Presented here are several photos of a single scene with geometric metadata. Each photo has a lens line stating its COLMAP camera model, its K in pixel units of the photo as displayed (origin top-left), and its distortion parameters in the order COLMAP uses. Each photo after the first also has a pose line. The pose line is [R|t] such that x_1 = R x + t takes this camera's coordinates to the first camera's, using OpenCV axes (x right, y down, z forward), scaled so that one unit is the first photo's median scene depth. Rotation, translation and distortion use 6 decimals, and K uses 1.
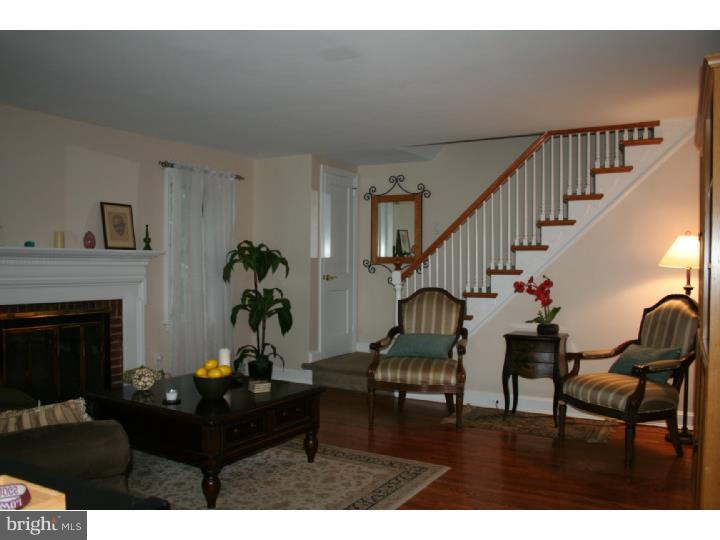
lens RADIAL K [[637.4, 0, 360.0], [0, 637.4, 270.0], [0, 0, 1]] dist [-0.066063, -0.000962]
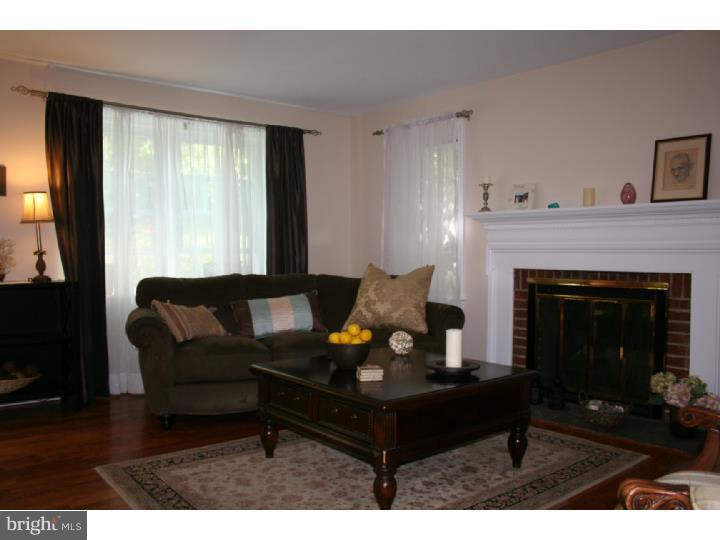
lens RADIAL K [[637.4, 0, 360.0], [0, 637.4, 270.0], [0, 0, 1]] dist [-0.066063, -0.000962]
pose [[-0.388112, 0.025346, -0.921264, 0.425160], [-0.009033, 0.999469, 0.031303, 0.025928], [0.921568, 0.020471, -0.387677, 1.002351]]
